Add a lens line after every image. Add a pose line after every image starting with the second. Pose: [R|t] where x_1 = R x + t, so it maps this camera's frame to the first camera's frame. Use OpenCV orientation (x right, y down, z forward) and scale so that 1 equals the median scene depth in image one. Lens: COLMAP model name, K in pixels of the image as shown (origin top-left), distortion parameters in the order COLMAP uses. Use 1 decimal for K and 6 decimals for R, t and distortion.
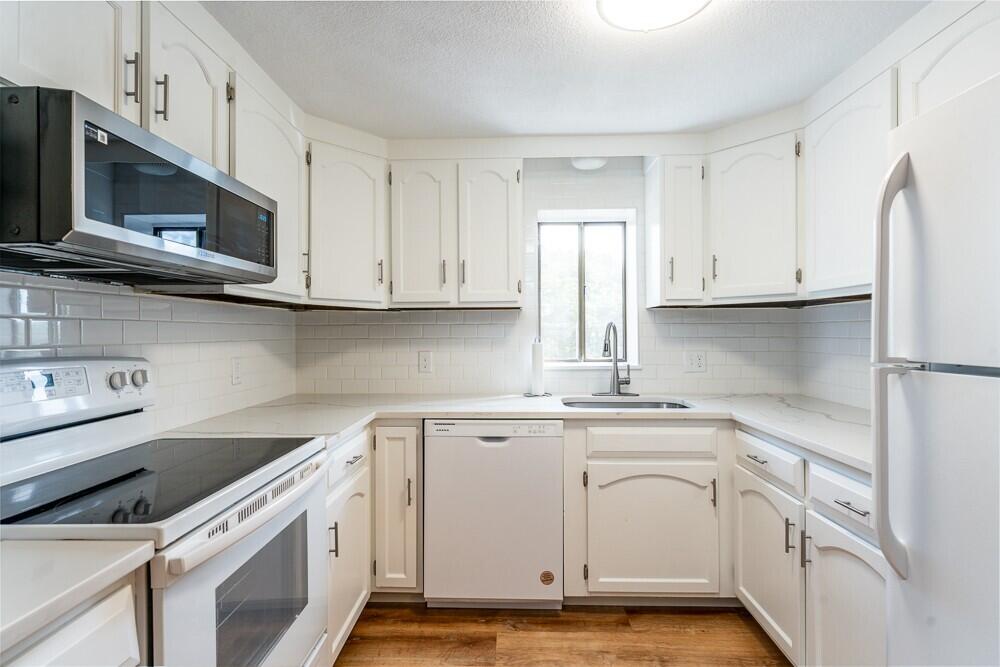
lens RADIAL K [[495.0, 0, 501.4], [0, 495.0, 330.9], [0, 0, 1]] dist [0.003631, -0.000114]
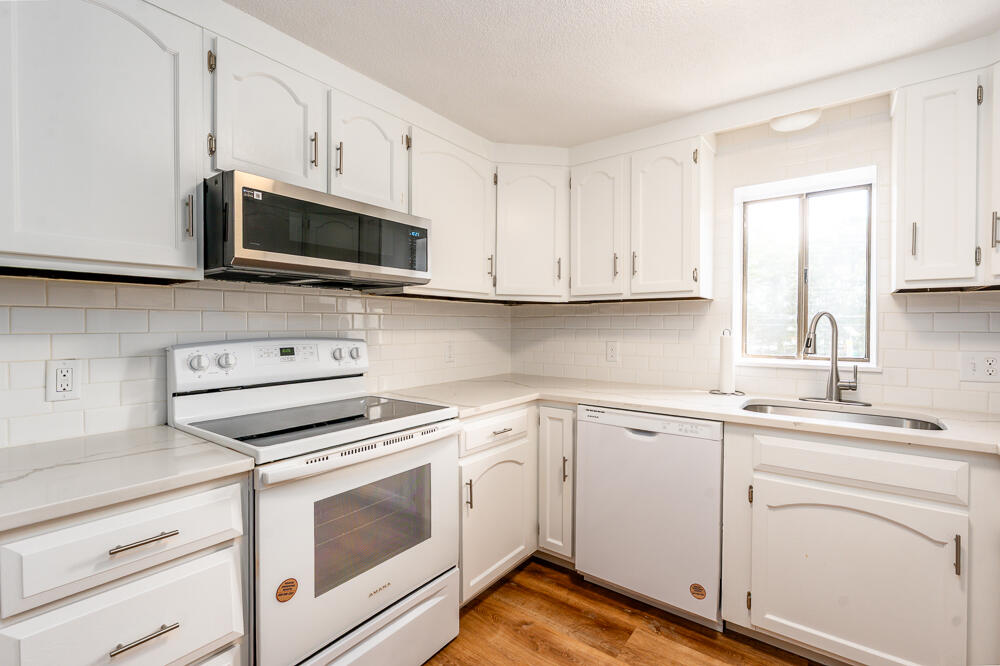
lens RADIAL K [[441.9, 0, 500.8], [0, 441.9, 329.2], [0, 0, 1]] dist [-0.000450, -0.000843]
pose [[0.817125, 0.011960, -0.576336, 0.253882], [-0.003837, 0.999875, 0.015308, 0.001887], [0.576447, -0.010297, 0.817070, 0.124044]]
